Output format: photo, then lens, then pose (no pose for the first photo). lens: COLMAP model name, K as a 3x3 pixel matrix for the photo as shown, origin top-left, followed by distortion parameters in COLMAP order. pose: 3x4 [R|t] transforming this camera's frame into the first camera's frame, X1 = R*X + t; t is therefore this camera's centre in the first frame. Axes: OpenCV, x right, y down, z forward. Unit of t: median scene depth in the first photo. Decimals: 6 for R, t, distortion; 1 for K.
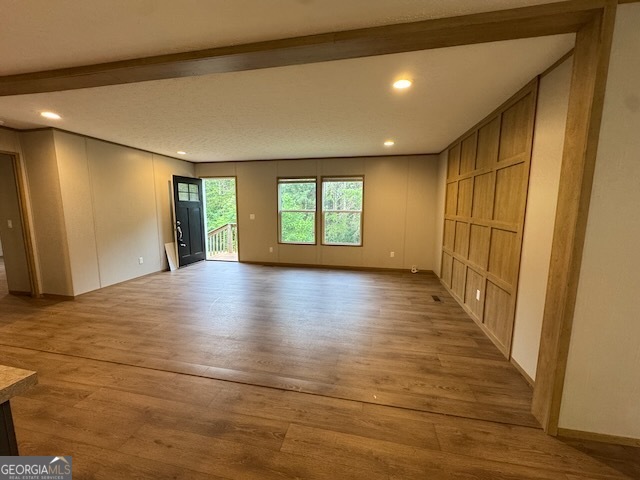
lens RADIAL K [[255.5, 0, 319.8], [0, 255.5, 239.5], [0, 0, 1]] dist [-0.002430, -0.000052]
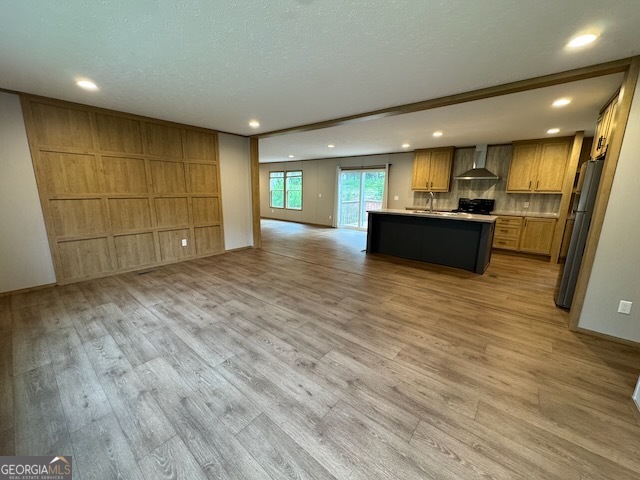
lens RADIAL K [[255.5, 0, 319.8], [0, 255.5, 239.5], [0, 0, 1]] dist [-0.002430, -0.000052]
pose [[-0.882131, -0.108227, 0.458401, -0.648732], [0.045170, 0.949318, 0.311054, -0.195661], [-0.468833, 0.295096, -0.832535, 1.520712]]
